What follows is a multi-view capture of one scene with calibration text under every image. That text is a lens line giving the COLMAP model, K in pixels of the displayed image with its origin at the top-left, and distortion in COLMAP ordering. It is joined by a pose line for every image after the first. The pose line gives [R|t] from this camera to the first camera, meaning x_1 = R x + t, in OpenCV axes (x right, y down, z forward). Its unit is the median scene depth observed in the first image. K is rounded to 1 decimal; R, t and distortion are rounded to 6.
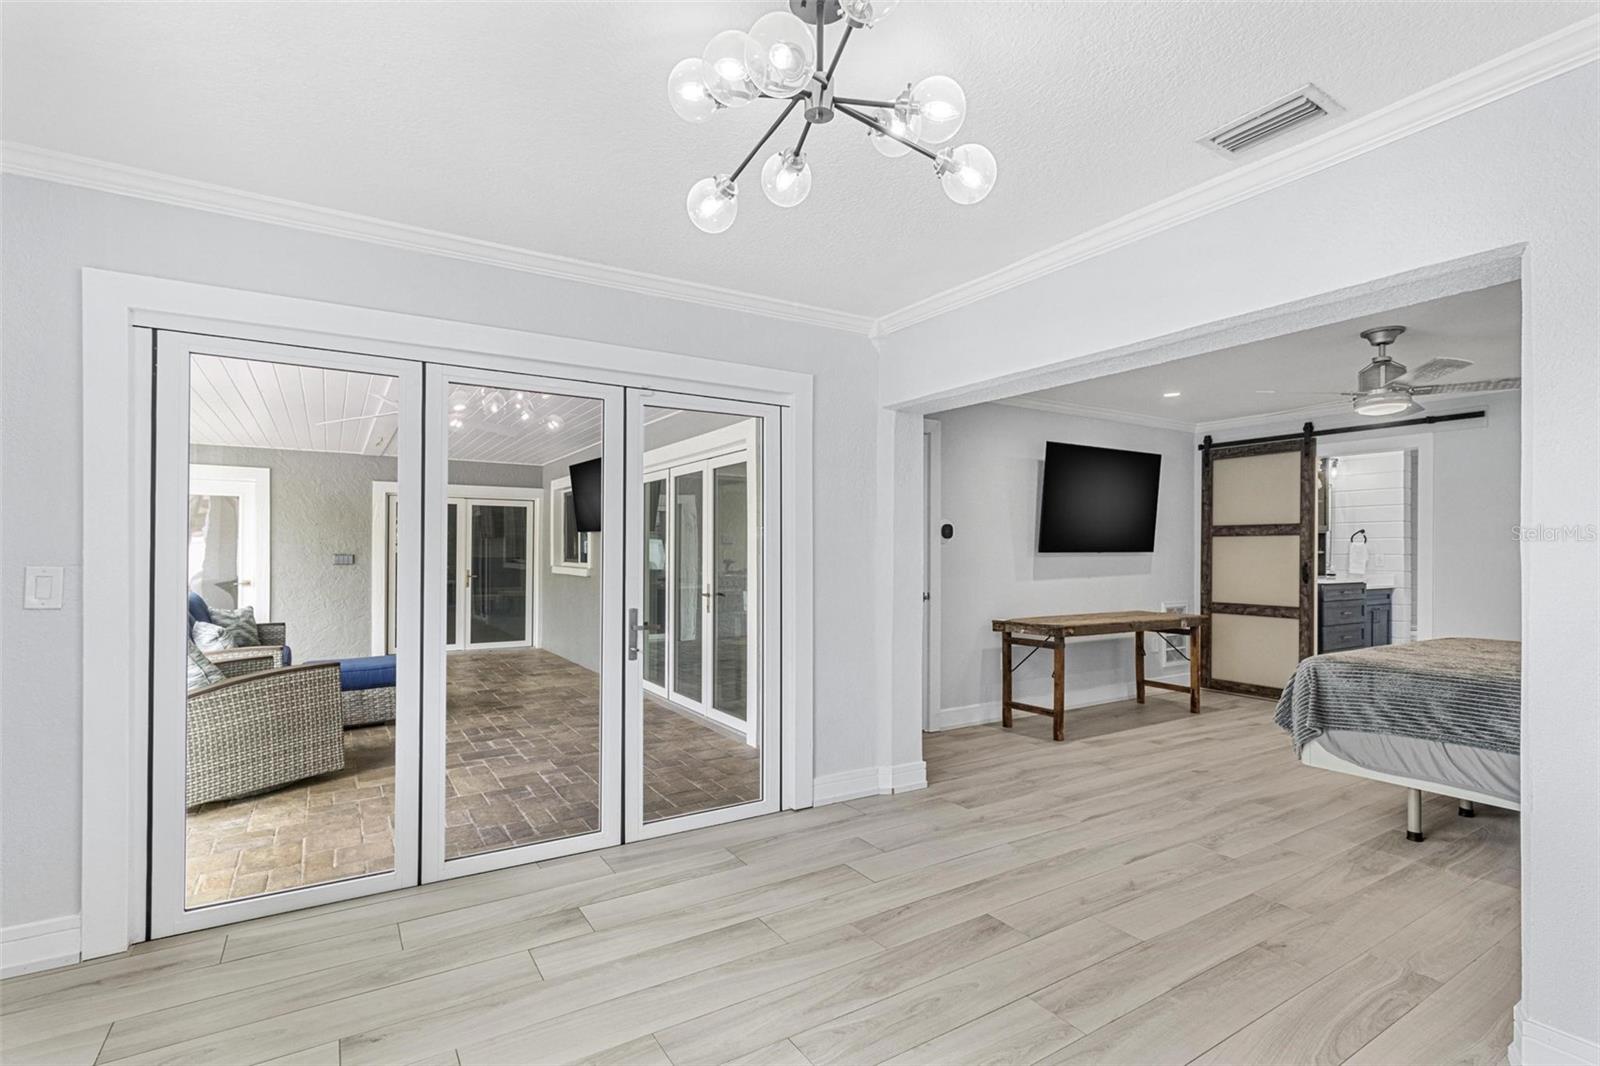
lens RADIAL K [[752.5, 0, 810.1], [0, 752.5, 545.5], [0, 0, 1]] dist [0.000574, -0.000320]
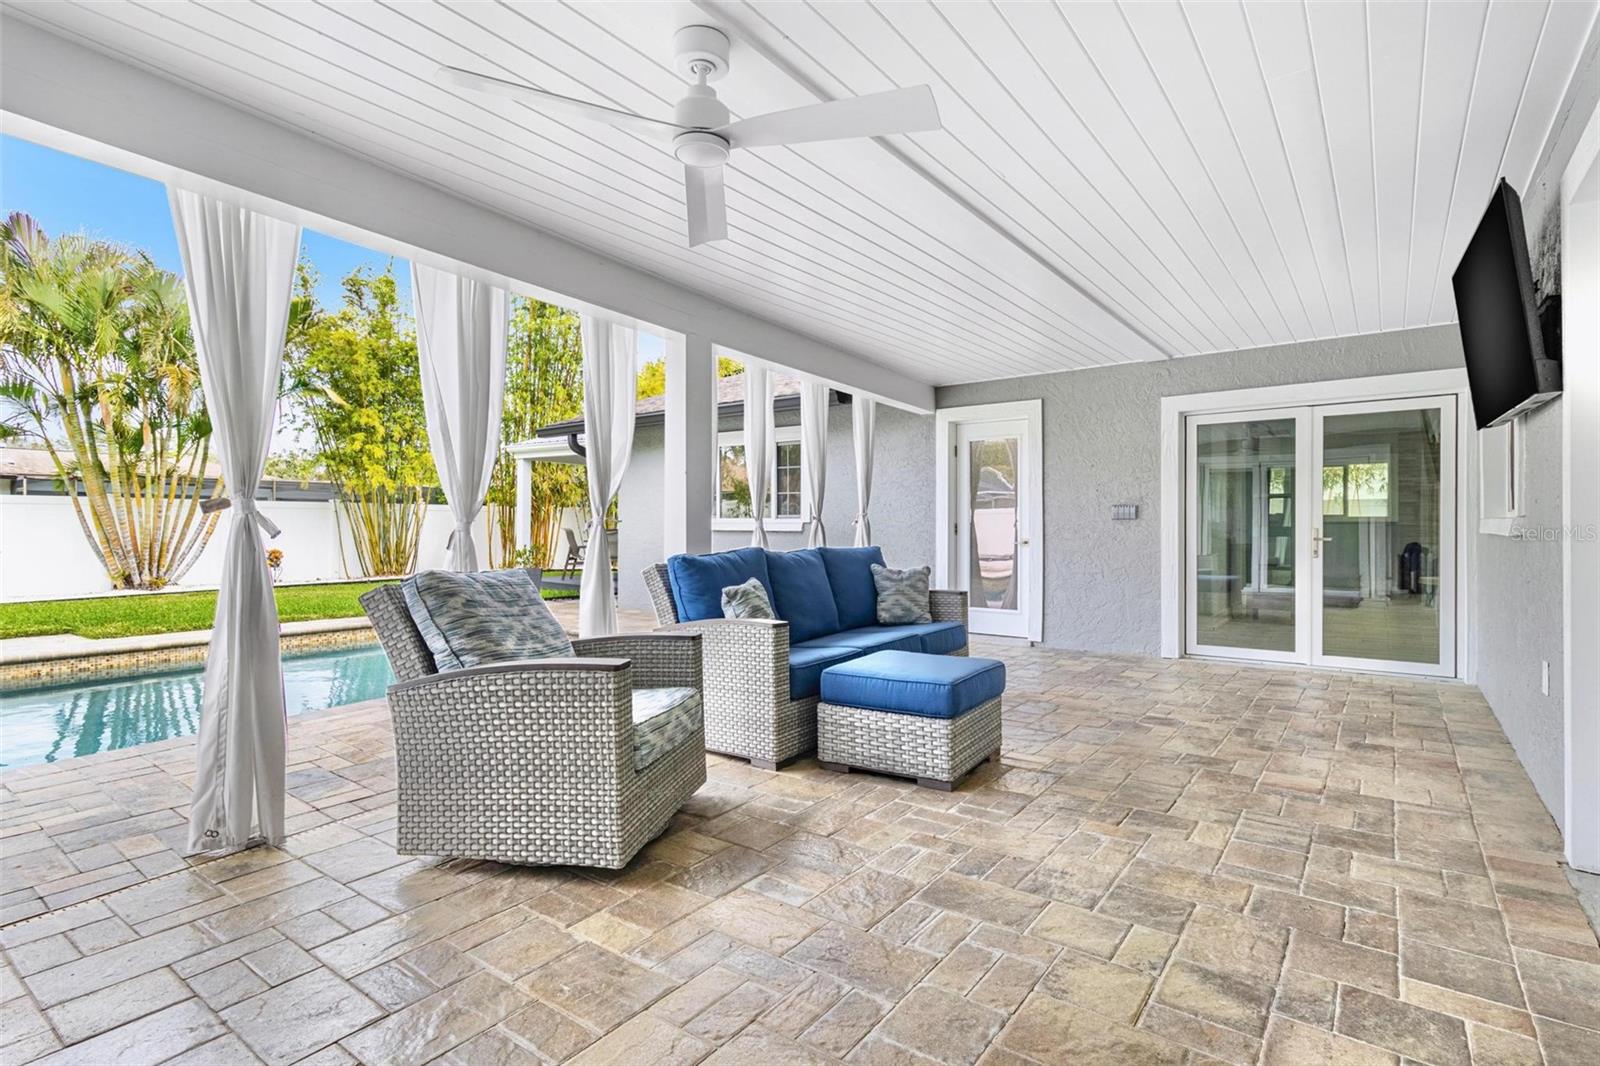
lens RADIAL K [[780.5, 0, 809.3], [0, 780.5, 527.6], [0, 0, 1]] dist [-0.001323, -0.000261]
pose [[0.355318, -0.003341, -0.934739, -0.075602], [0.010552, 0.999944, 0.000437, 0.069154], [0.934686, -0.010018, 0.355334, 1.066926]]
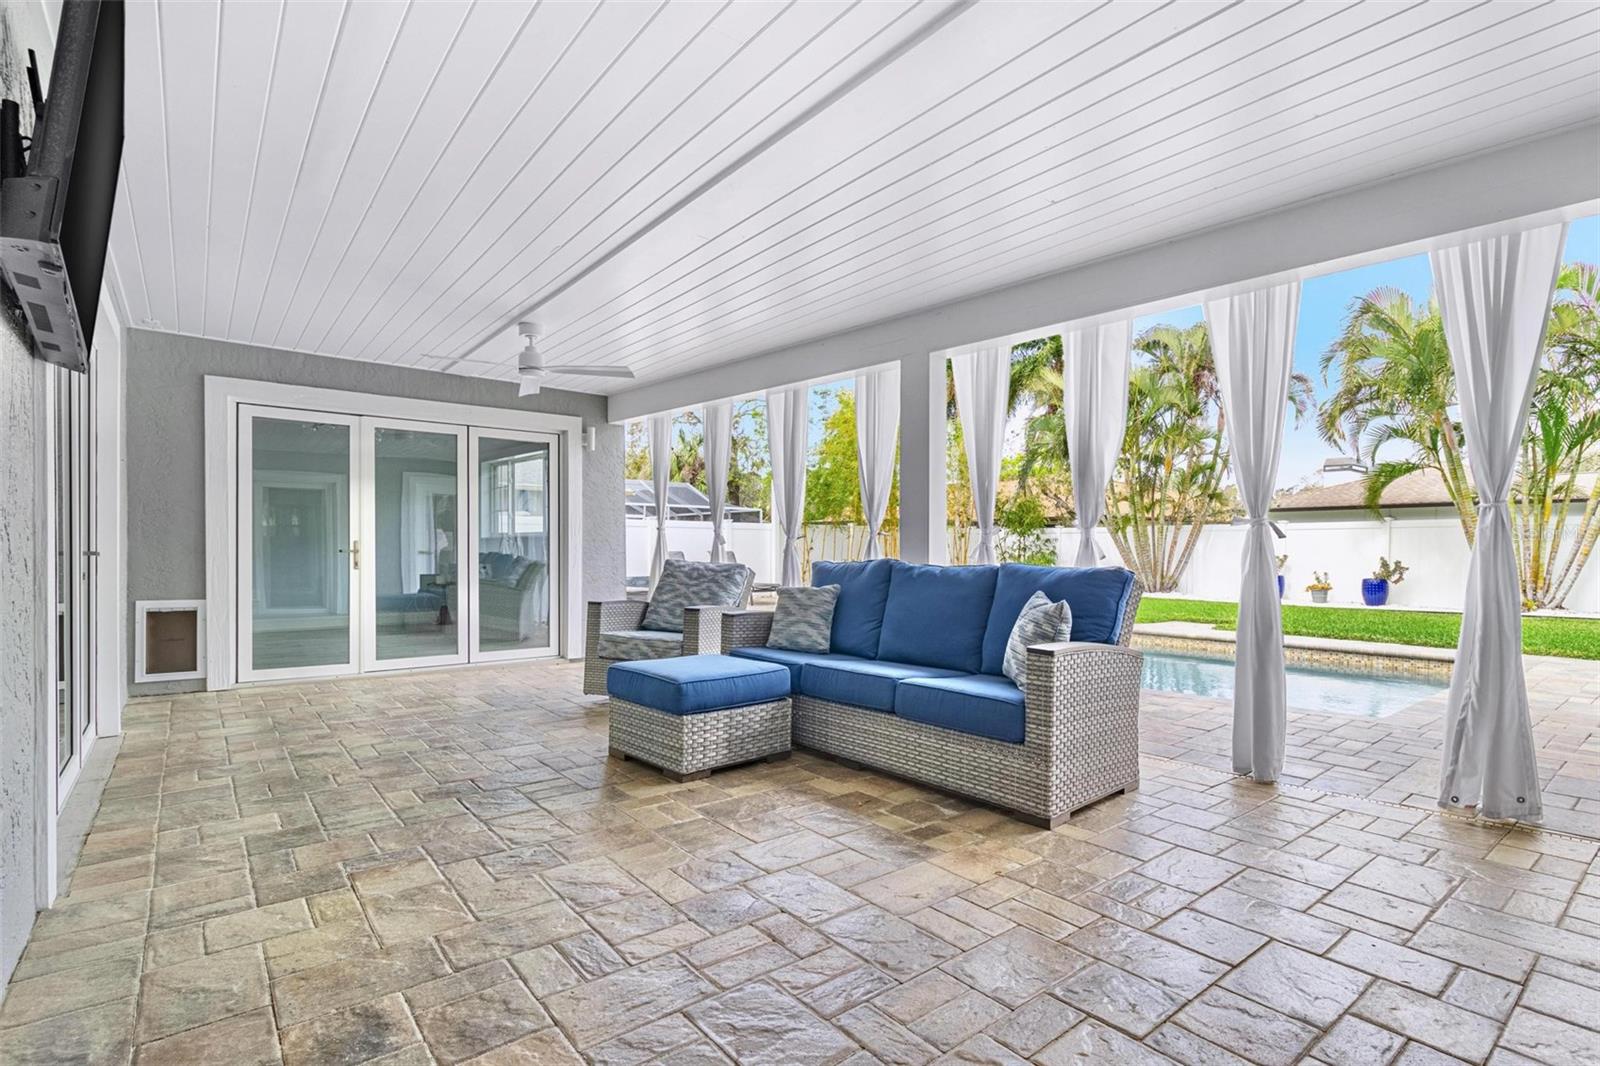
lens RADIAL K [[750.4, 0, 800.4], [0, 750.4, 555.1], [0, 0, 1]] dist [0.000587, -0.000146]
pose [[-0.993446, -0.005810, -0.114152, -0.947774], [-0.005835, 0.999983, -0.000116, 0.094994], [0.114151, 0.000551, -0.993463, 2.510043]]
